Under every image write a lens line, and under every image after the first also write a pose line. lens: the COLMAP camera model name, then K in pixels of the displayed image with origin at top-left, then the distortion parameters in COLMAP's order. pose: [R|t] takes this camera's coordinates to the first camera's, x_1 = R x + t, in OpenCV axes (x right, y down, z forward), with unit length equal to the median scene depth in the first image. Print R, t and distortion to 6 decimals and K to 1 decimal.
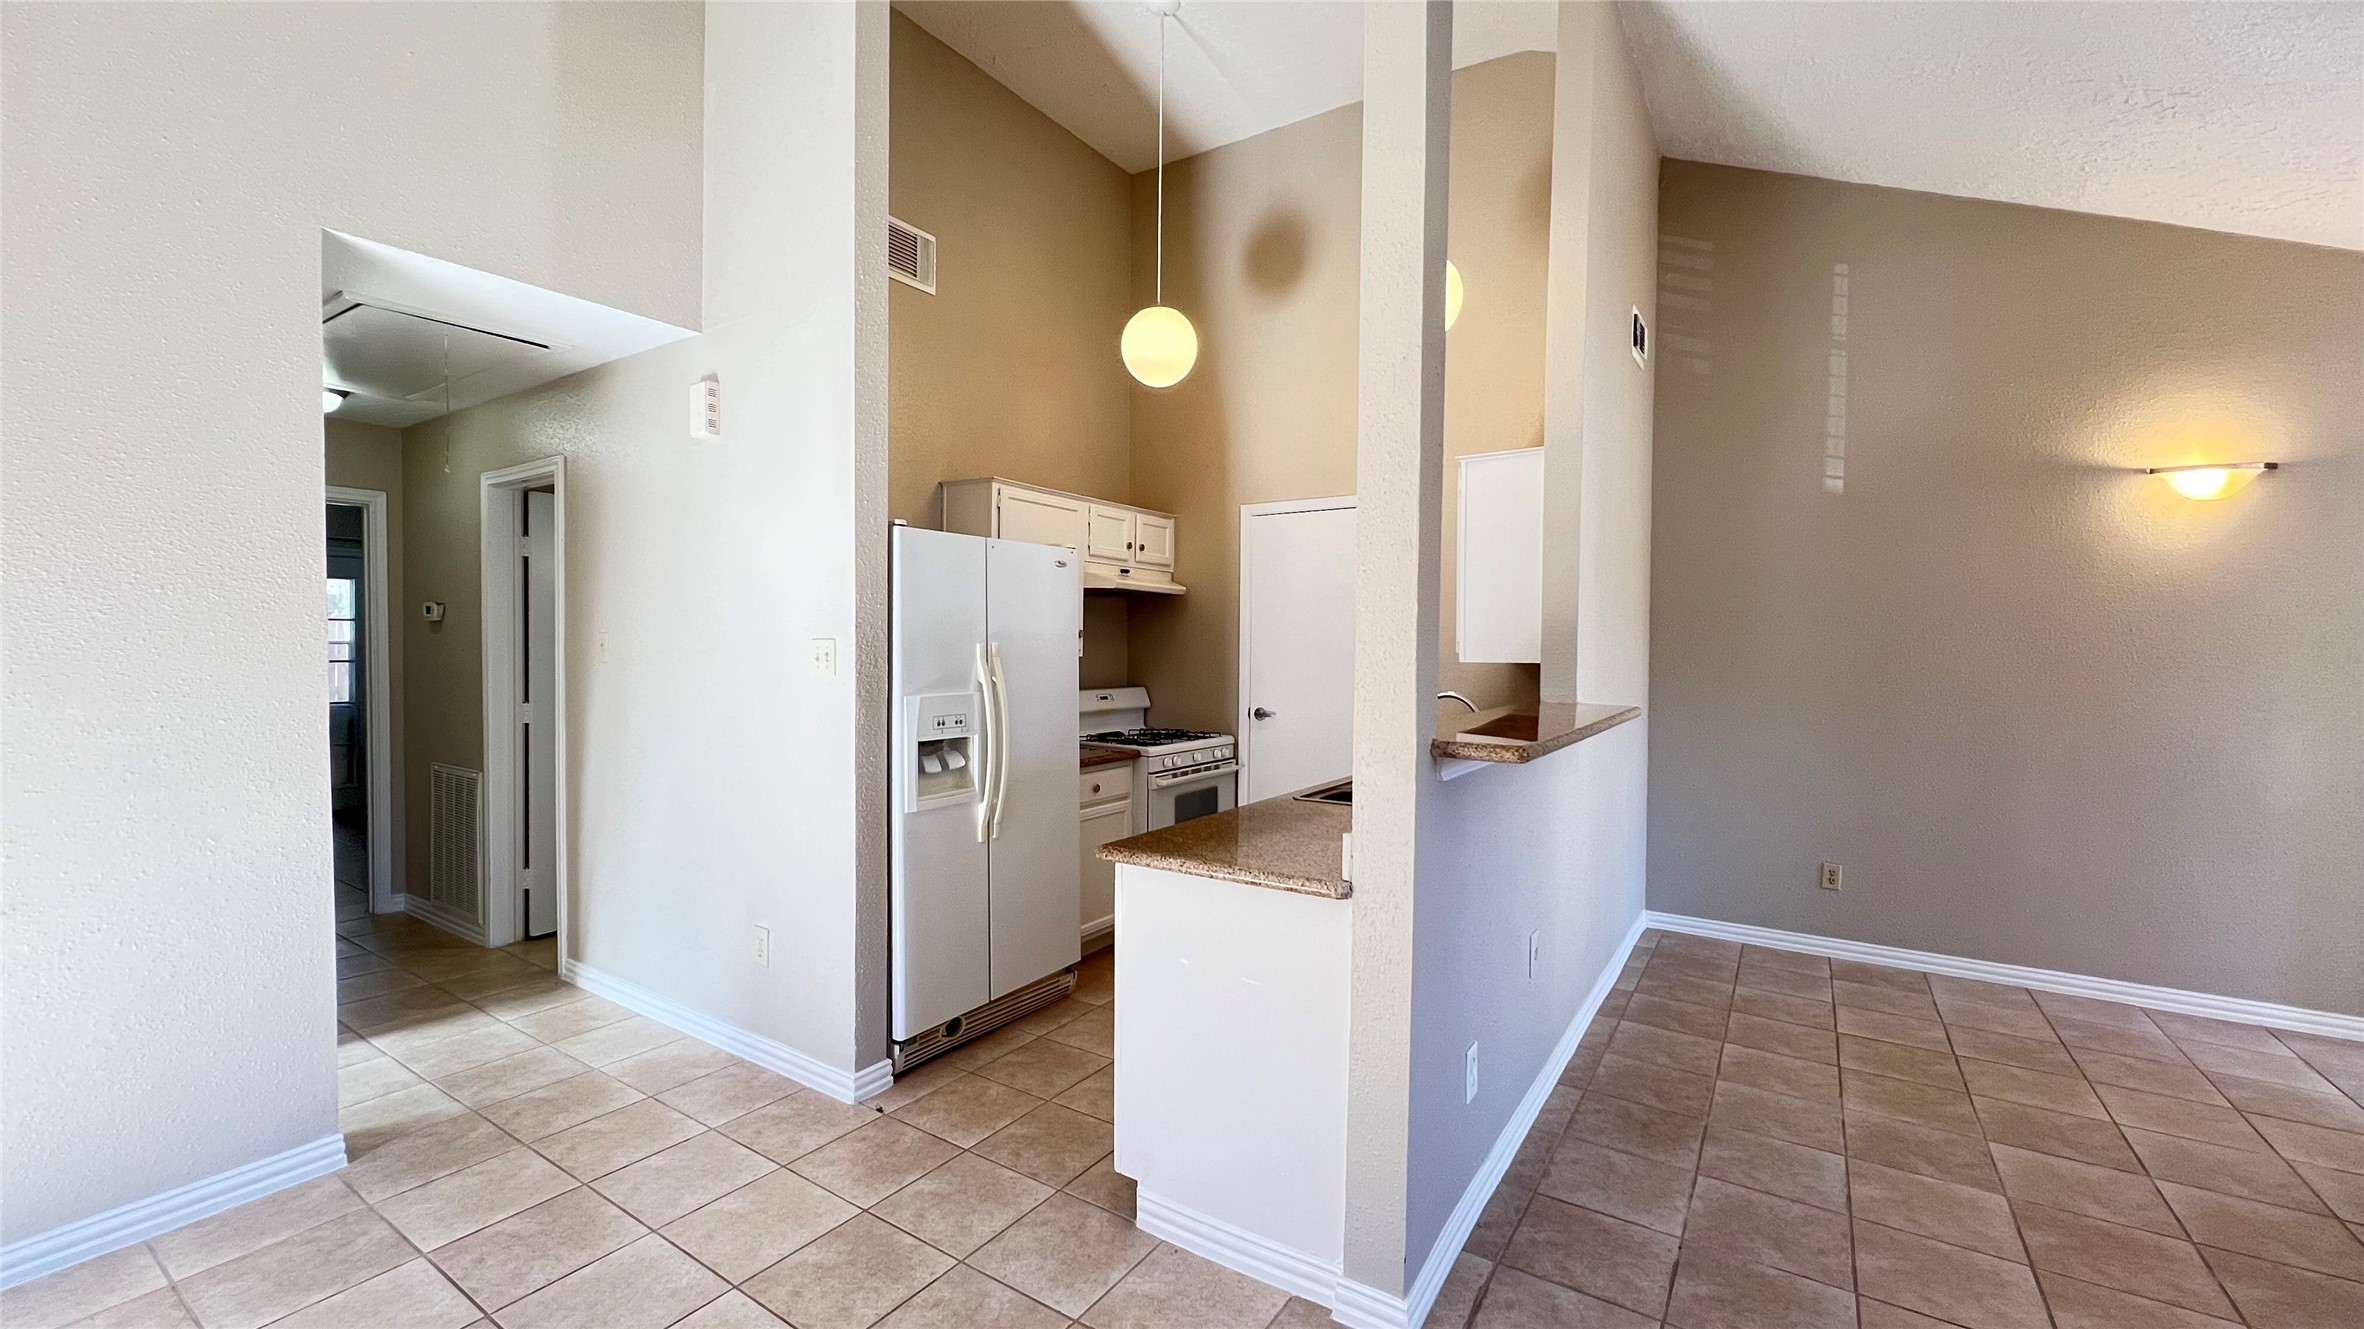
lens RADIAL K [[938.3, 0, 1175.3], [0, 938.3, 669.1], [0, 0, 1]] dist [-0.003196, 0.000010]
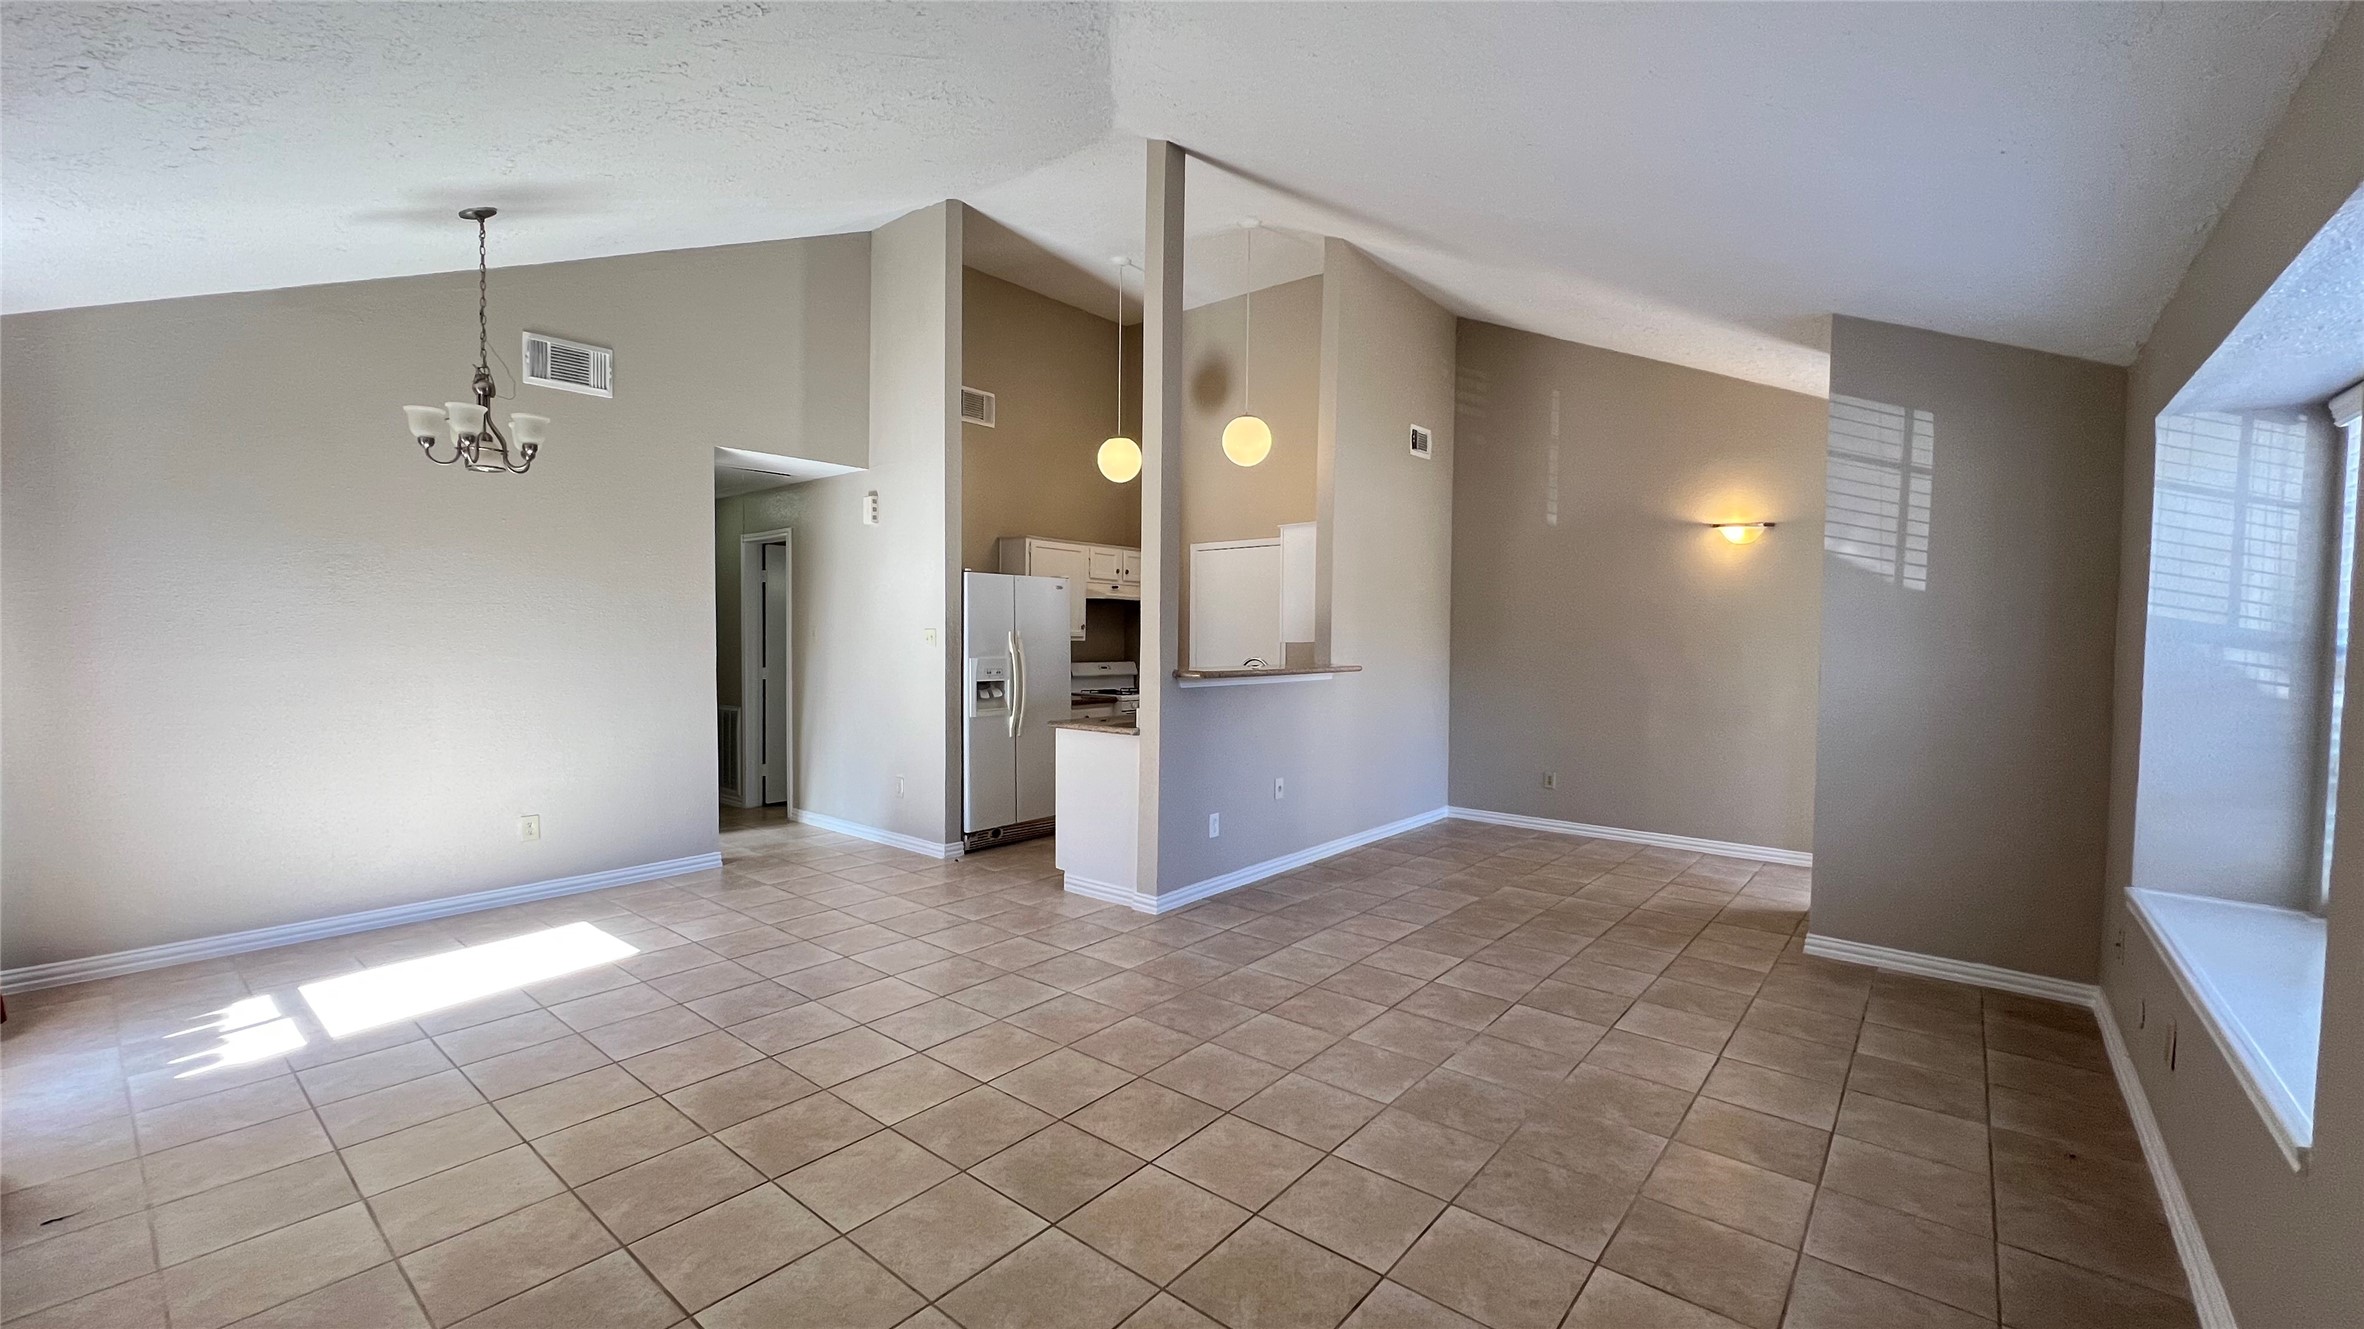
lens RADIAL K [[946.6, 0, 1182.7], [0, 946.6, 671.1], [0, 0, 1]] dist [0.000280, 0.000169]
pose [[0.994453, 0.002909, -0.105144, 0.337615], [-0.001995, 0.999959, 0.008793, 0.034354], [0.105166, -0.008535, 0.994418, -0.860446]]
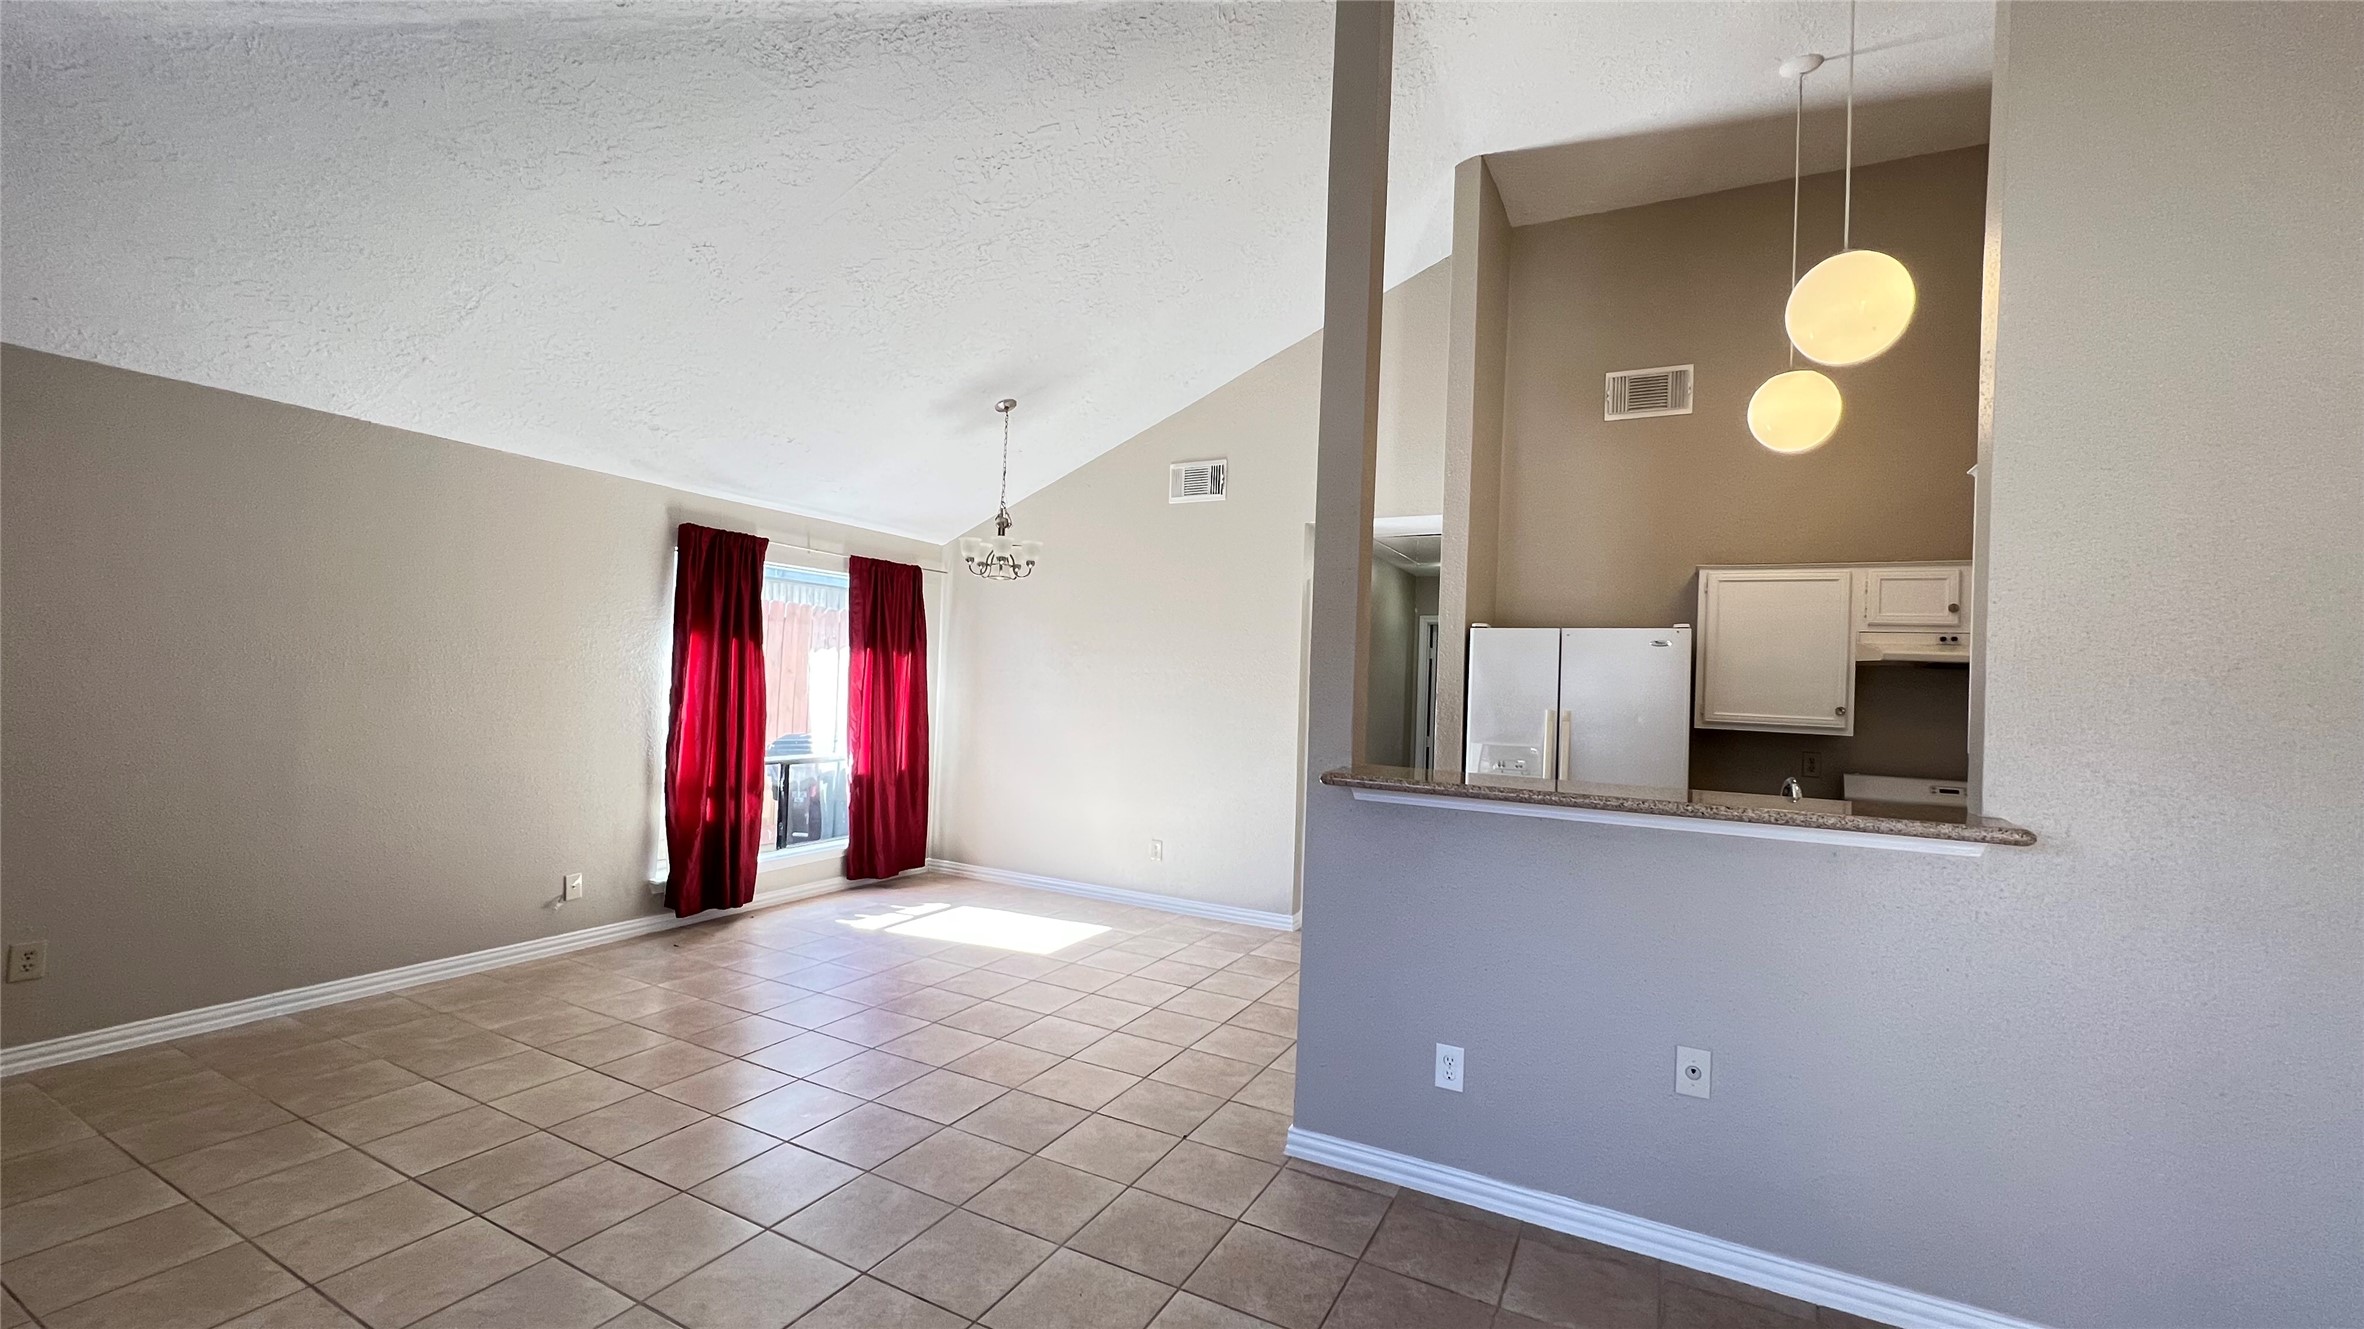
lens RADIAL K [[946.6, 0, 1182.5], [0, 946.6, 669.8], [0, 0, 1]] dist [0.000280, 0.000169]
pose [[0.100050, -0.021137, -0.994758, 1.058017], [-0.065422, 0.997471, -0.027775, -0.013471], [0.992829, 0.067858, 0.098414, 0.361848]]
